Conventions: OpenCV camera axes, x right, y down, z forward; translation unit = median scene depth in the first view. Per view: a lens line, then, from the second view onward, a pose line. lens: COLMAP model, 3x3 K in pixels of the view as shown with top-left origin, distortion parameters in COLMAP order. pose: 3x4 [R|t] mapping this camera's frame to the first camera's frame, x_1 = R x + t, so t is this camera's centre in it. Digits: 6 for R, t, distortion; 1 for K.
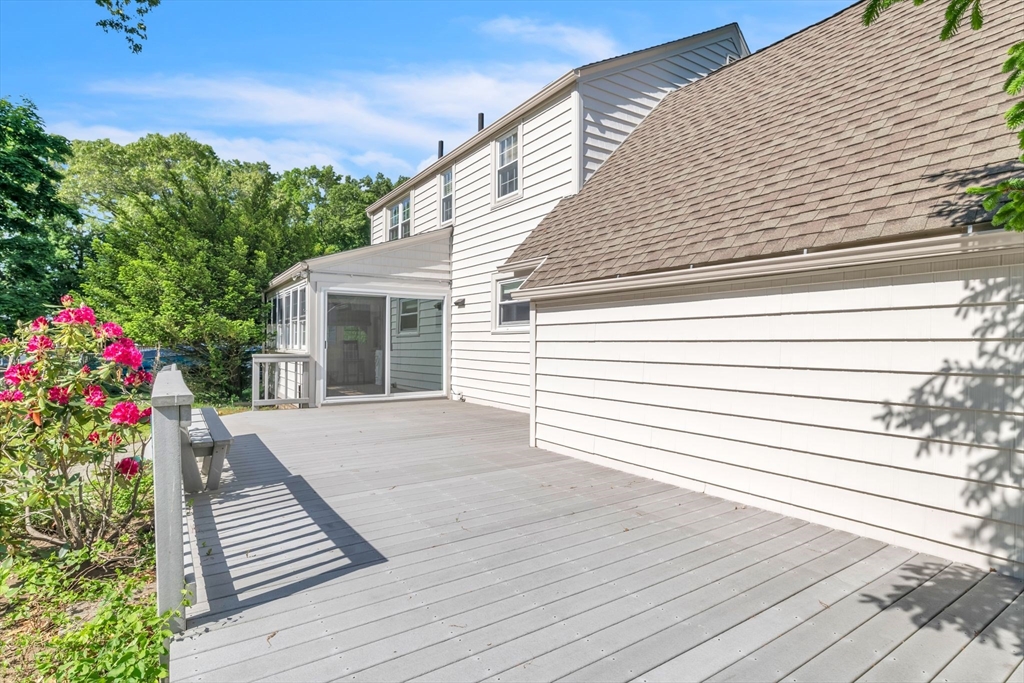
lens RADIAL K [[524.7, 0, 513.5], [0, 524.7, 342.3], [0, 0, 1]] dist [-0.020168, 0.009812]
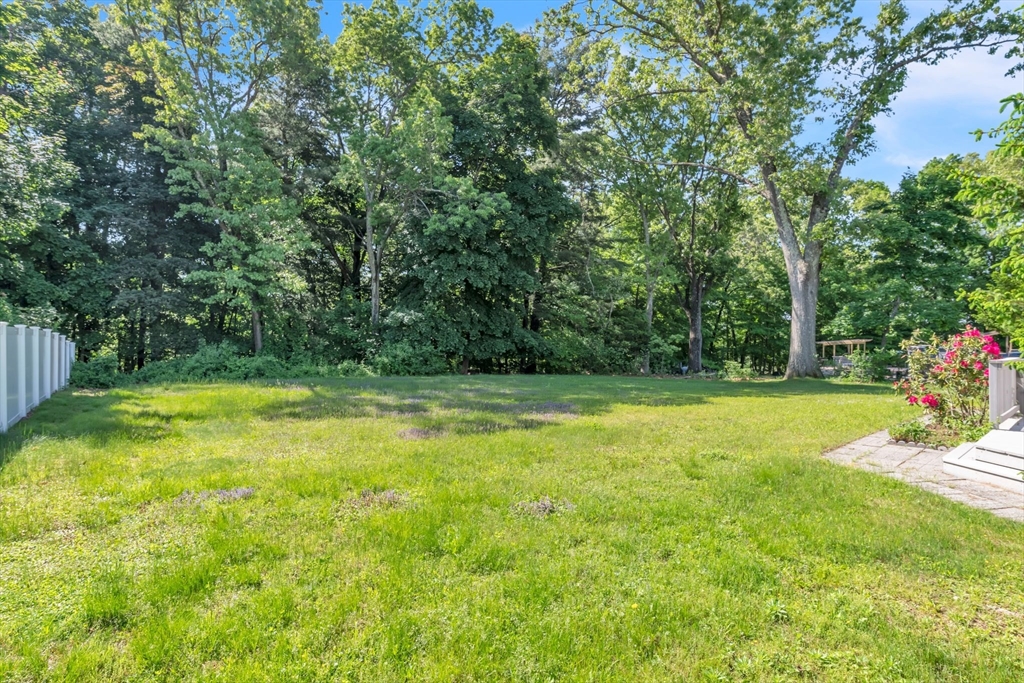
lens RADIAL K [[524.7, 0, 512.9], [0, 524.7, 341.6], [0, 0, 1]] dist [-0.020168, 0.009812]
pose [[0.126594, 0.008344, -0.991920, 0.113792], [-0.007386, 0.999945, 0.007469, -0.000305], [0.991927, 0.006381, 0.126648, -0.126155]]
